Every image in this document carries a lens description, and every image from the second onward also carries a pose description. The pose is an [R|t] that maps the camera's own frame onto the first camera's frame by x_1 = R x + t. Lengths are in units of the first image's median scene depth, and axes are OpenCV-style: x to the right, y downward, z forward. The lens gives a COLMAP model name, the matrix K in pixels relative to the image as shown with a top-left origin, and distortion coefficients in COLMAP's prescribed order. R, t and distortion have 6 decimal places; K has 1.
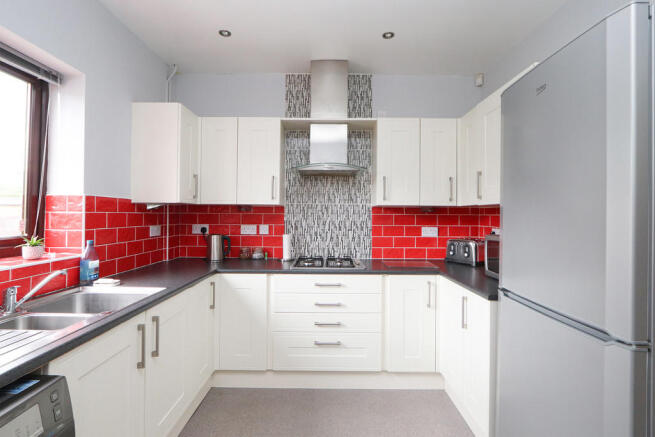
lens RADIAL K [[296.6, 0, 327.5], [0, 296.6, 218.5], [0, 0, 1]] dist [-0.032107, -0.000019]
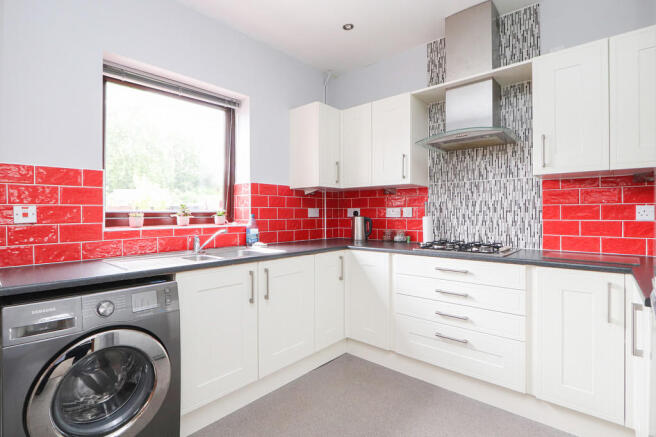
lens RADIAL K [[307.6, 0, 328.0], [0, 307.6, 218.5], [0, 0, 1]] dist [-0.025268, 0.000303]
pose [[0.754515, -0.000985, -0.656283, 0.281642], [0.005056, 0.999978, 0.004312, 0.059145], [0.656264, -0.006572, 0.754503, 0.079937]]
